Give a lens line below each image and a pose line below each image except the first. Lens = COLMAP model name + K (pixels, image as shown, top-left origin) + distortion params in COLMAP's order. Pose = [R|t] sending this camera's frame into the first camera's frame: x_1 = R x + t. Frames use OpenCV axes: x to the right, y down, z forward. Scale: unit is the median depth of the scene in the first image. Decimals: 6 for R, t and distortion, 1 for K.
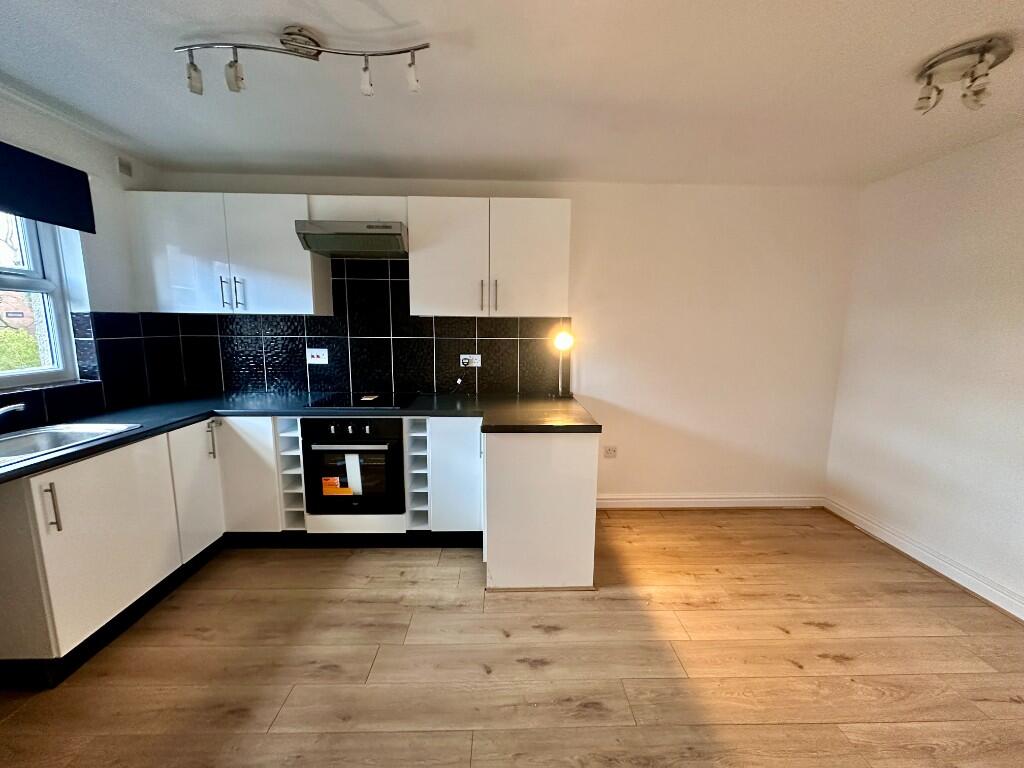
lens RADIAL K [[405.4, 0, 512.0], [0, 405.4, 380.4], [0, 0, 1]] dist [-0.000775, -0.000055]
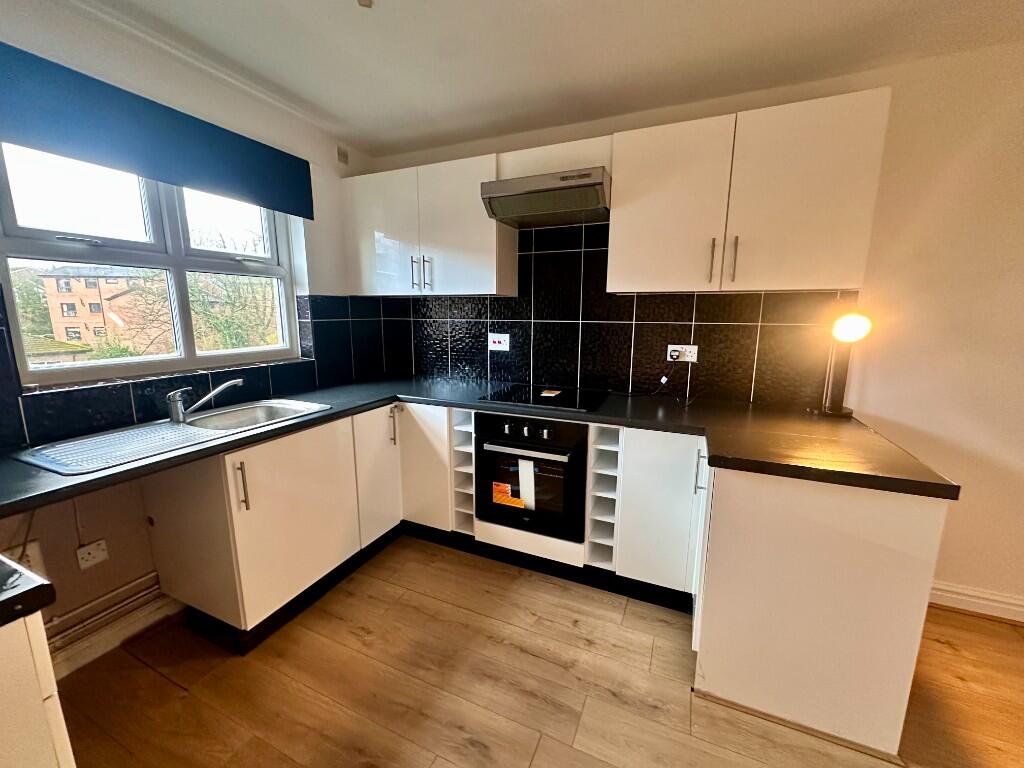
lens RADIAL K [[405.4, 0, 505.7], [0, 405.4, 384.5], [0, 0, 1]] dist [-0.000775, -0.000055]
pose [[0.896077, 0.071799, -0.438055, -0.079910], [-0.055491, 0.997210, 0.049934, -0.013876], [0.440417, -0.020437, 0.897560, 0.240646]]
